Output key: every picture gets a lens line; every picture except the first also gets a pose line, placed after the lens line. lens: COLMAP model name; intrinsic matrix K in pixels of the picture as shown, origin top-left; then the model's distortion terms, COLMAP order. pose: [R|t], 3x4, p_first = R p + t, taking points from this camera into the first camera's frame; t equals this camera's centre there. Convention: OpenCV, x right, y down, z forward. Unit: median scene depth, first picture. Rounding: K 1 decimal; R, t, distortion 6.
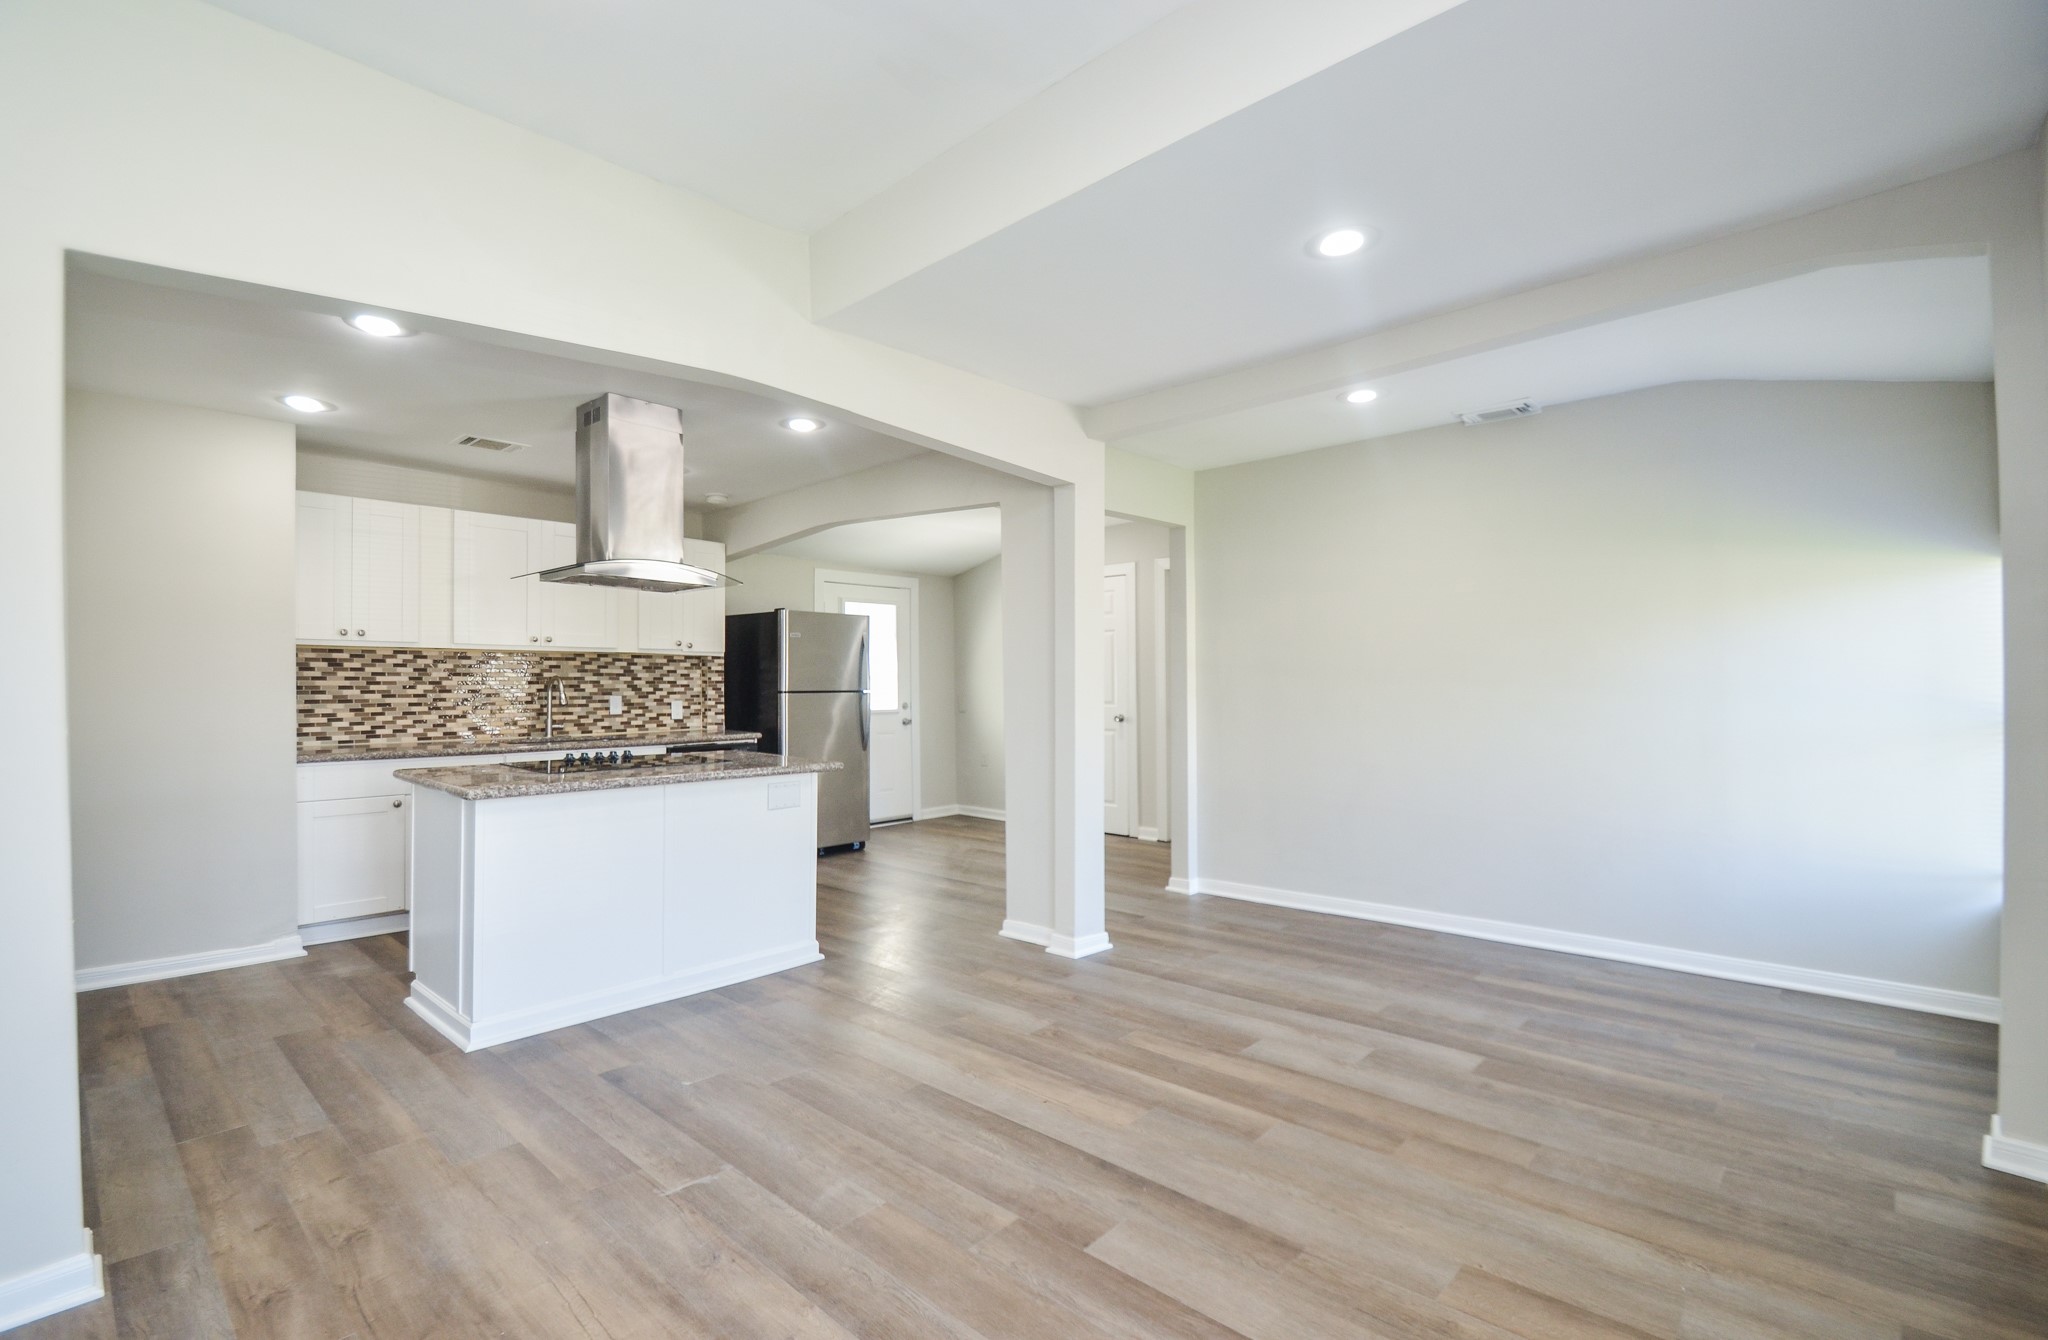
lens RADIAL K [[929.0, 0, 1006.5], [0, 929.0, 678.8], [0, 0, 1]] dist [0.002966, -0.000609]
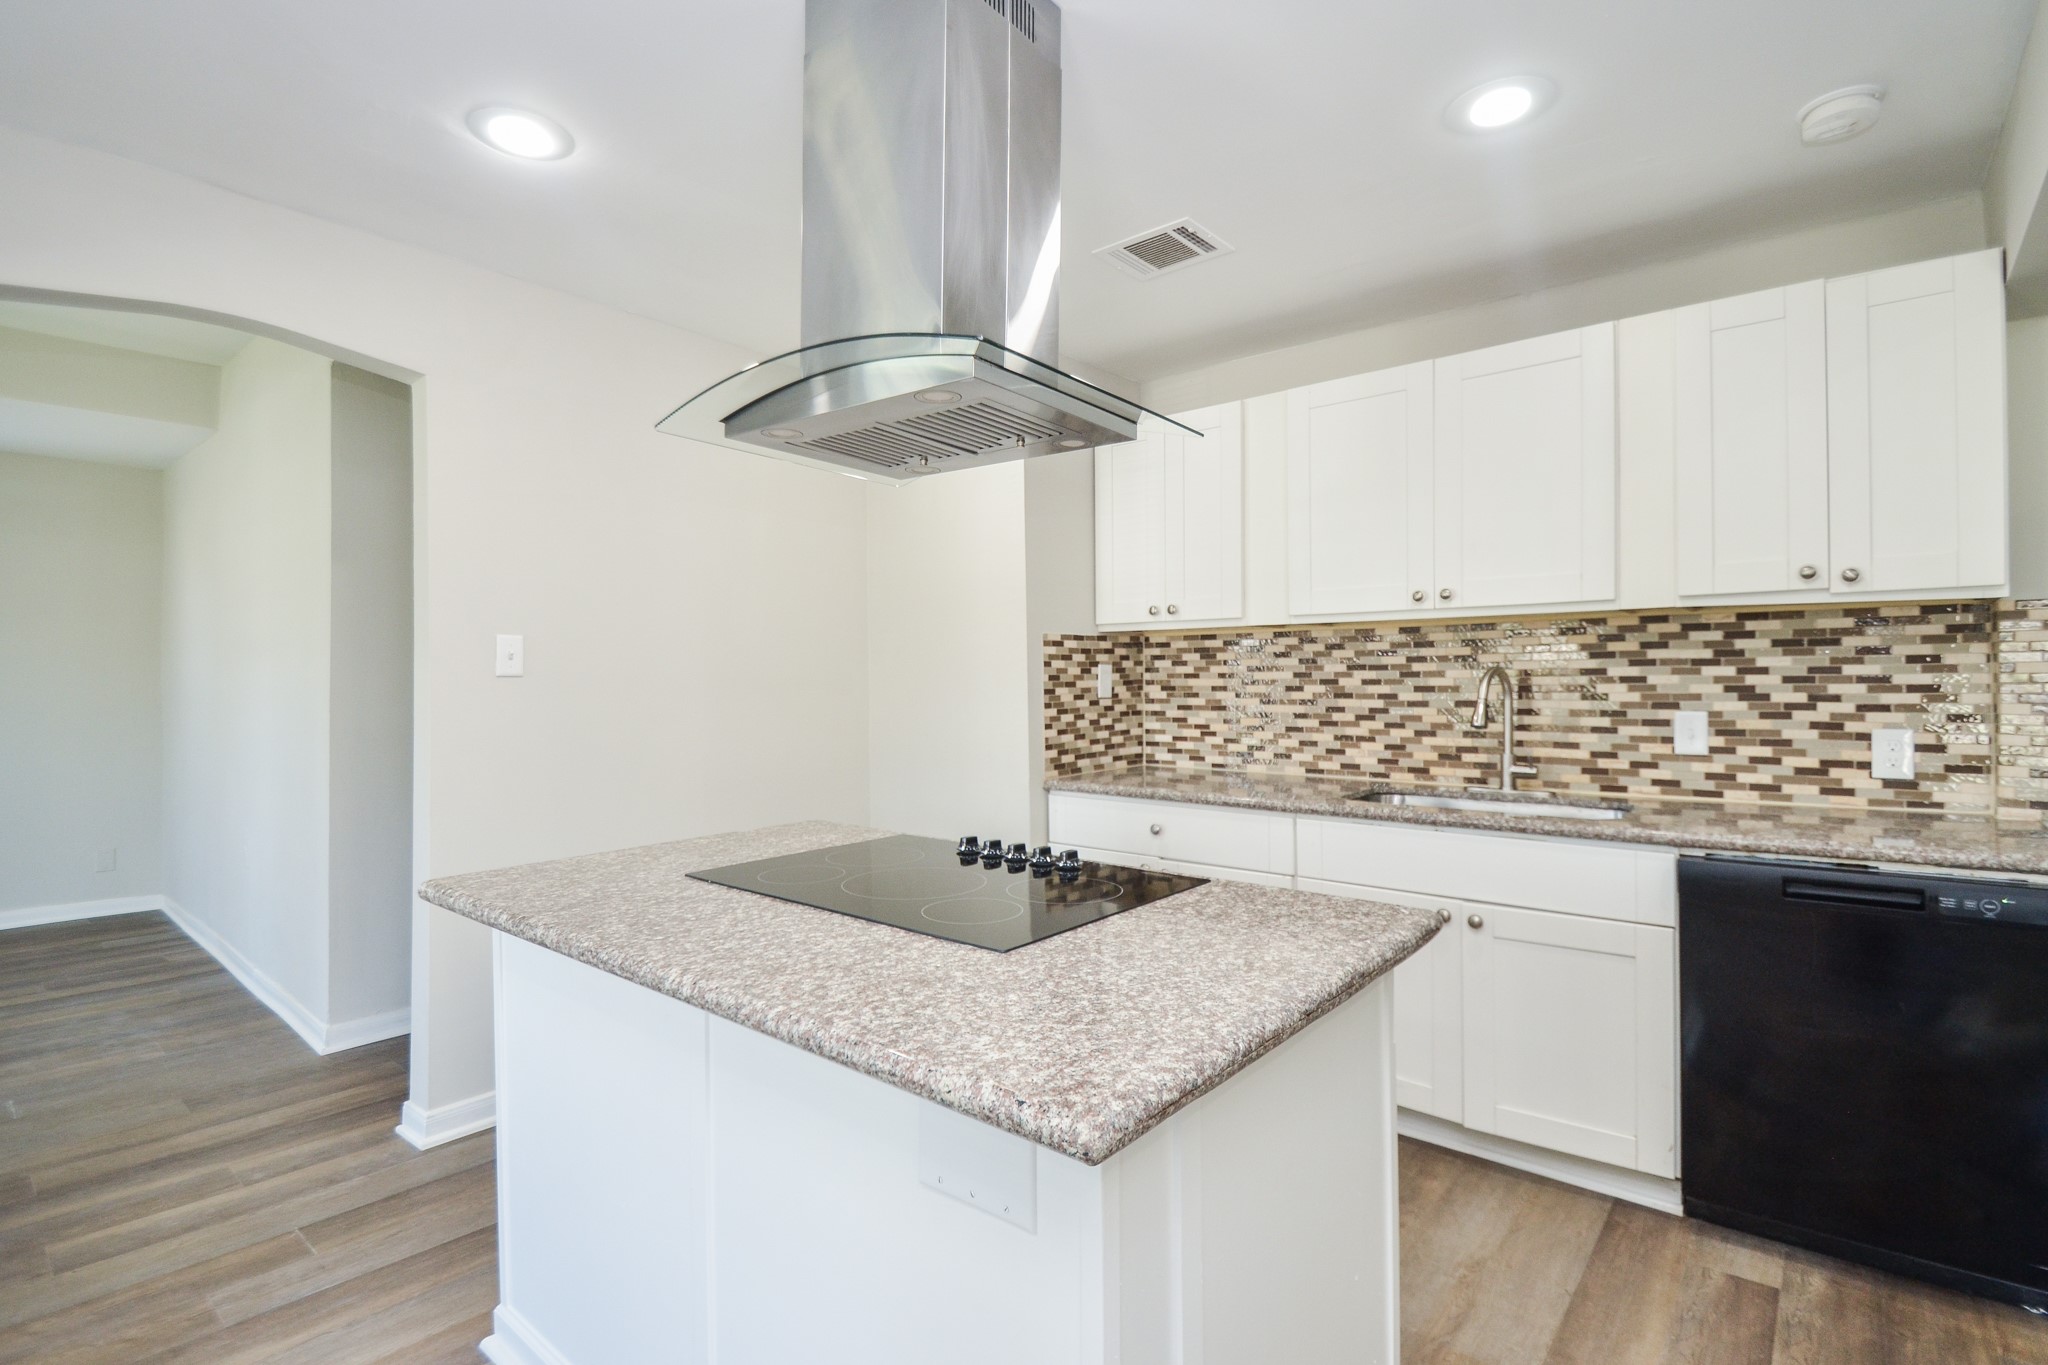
lens RADIAL K [[960.6, 0, 1010.2], [0, 960.6, 680.8], [0, 0, 1]] dist [0.030845, -0.031070]
pose [[0.053950, -0.000251, -0.998544, 0.009276], [0.008319, 0.999965, 0.000198, 0.001866], [0.998509, -0.008318, 0.053951, 0.739682]]
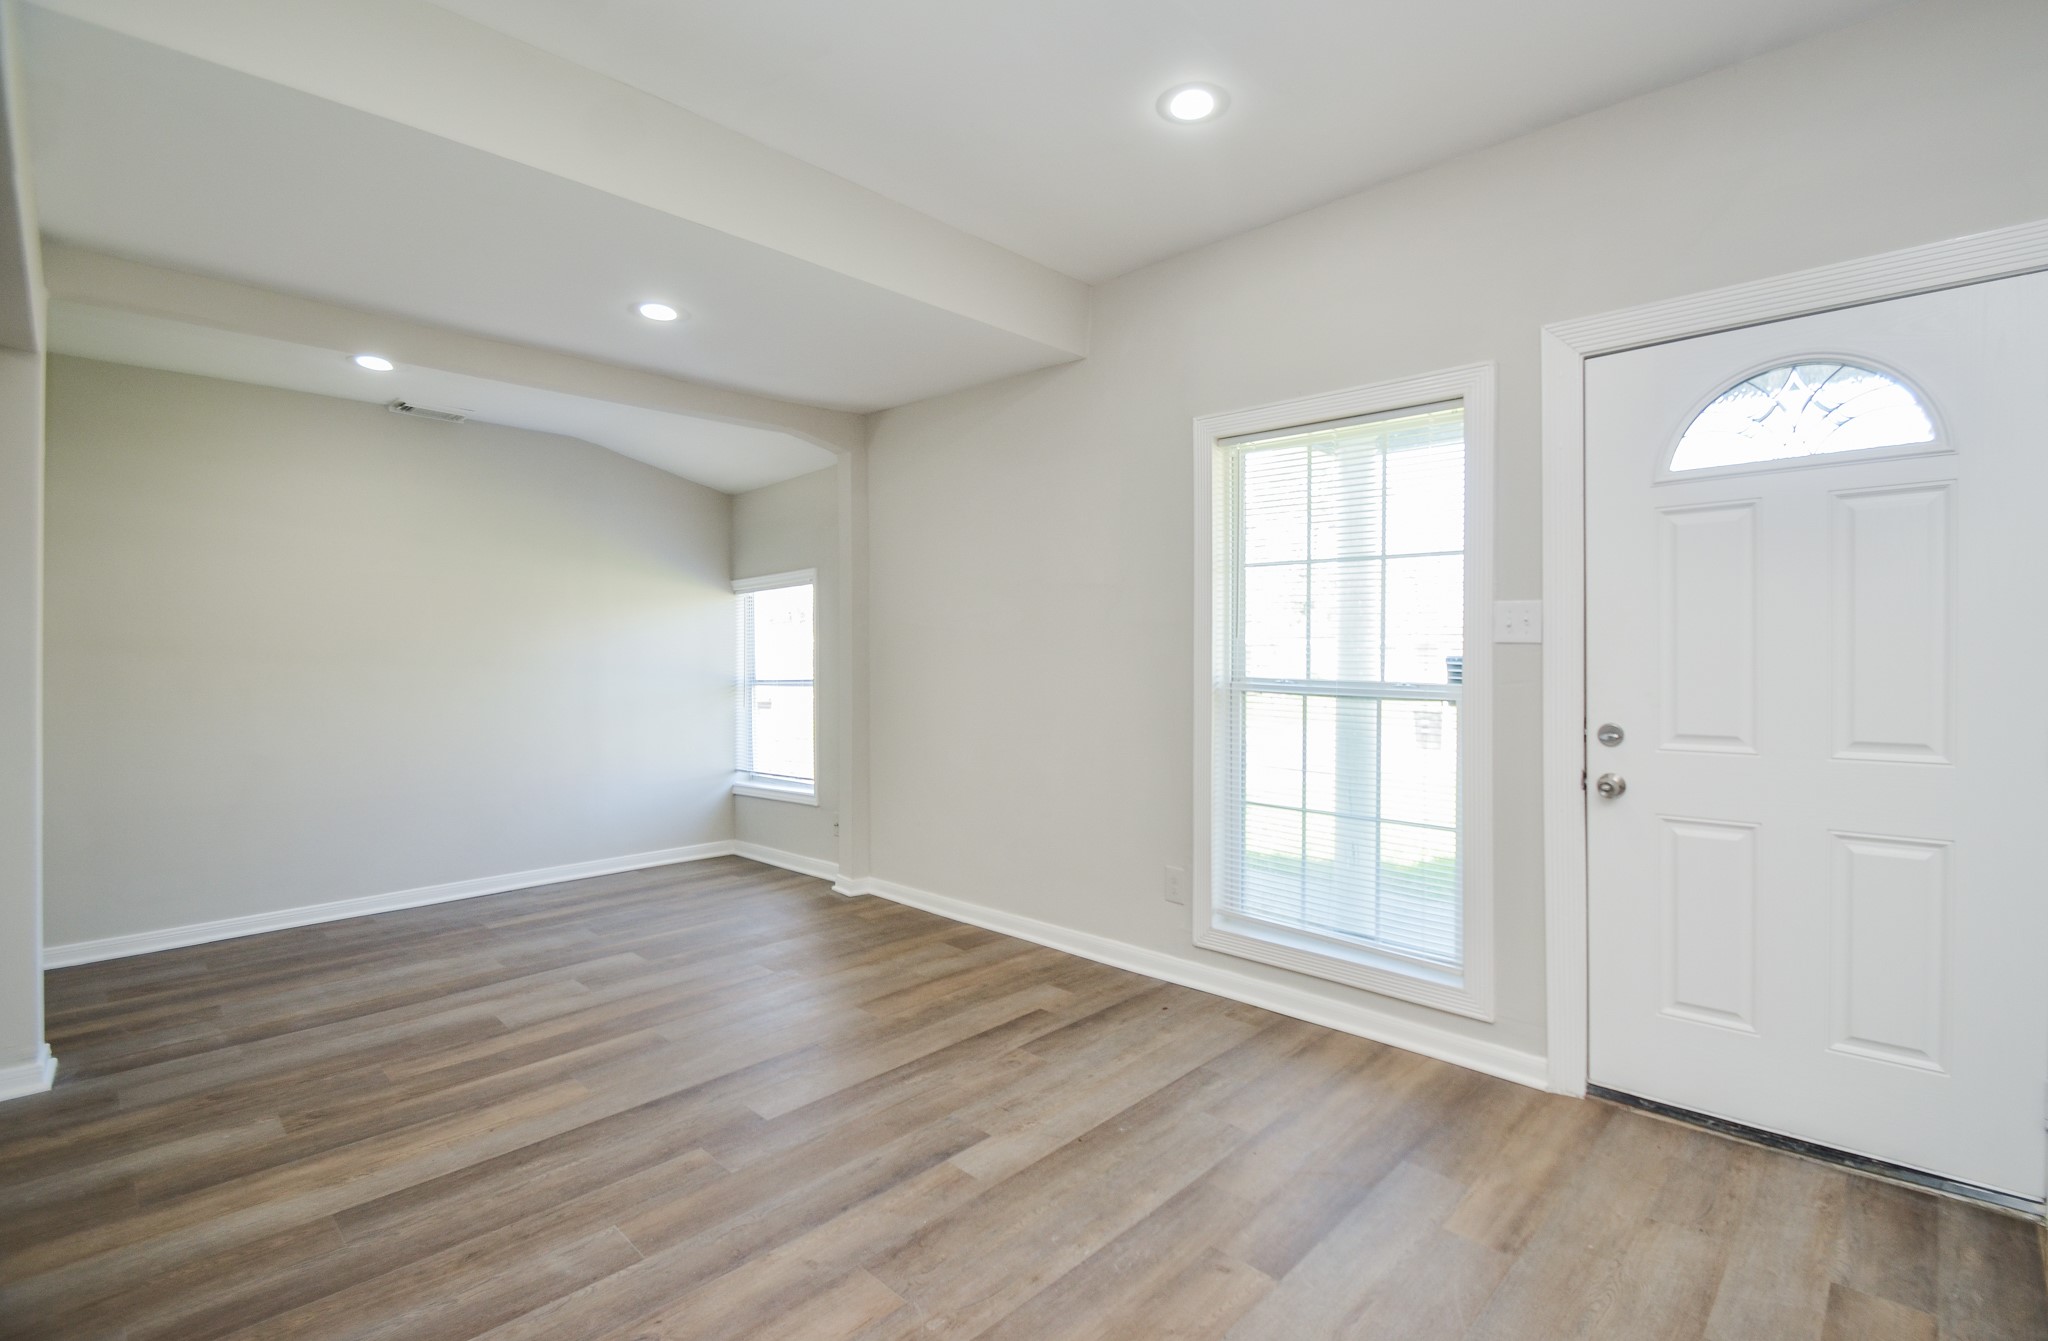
lens RADIAL K [[926.7, 0, 1048.4], [0, 926.7, 668.8], [0, 0, 1]] dist [0.009514, -0.015021]
pose [[-0.004718, -0.006897, 0.999965, -0.424595], [-0.006077, 0.999958, 0.006868, -0.000649], [-0.999970, -0.006045, -0.004760, 0.231769]]
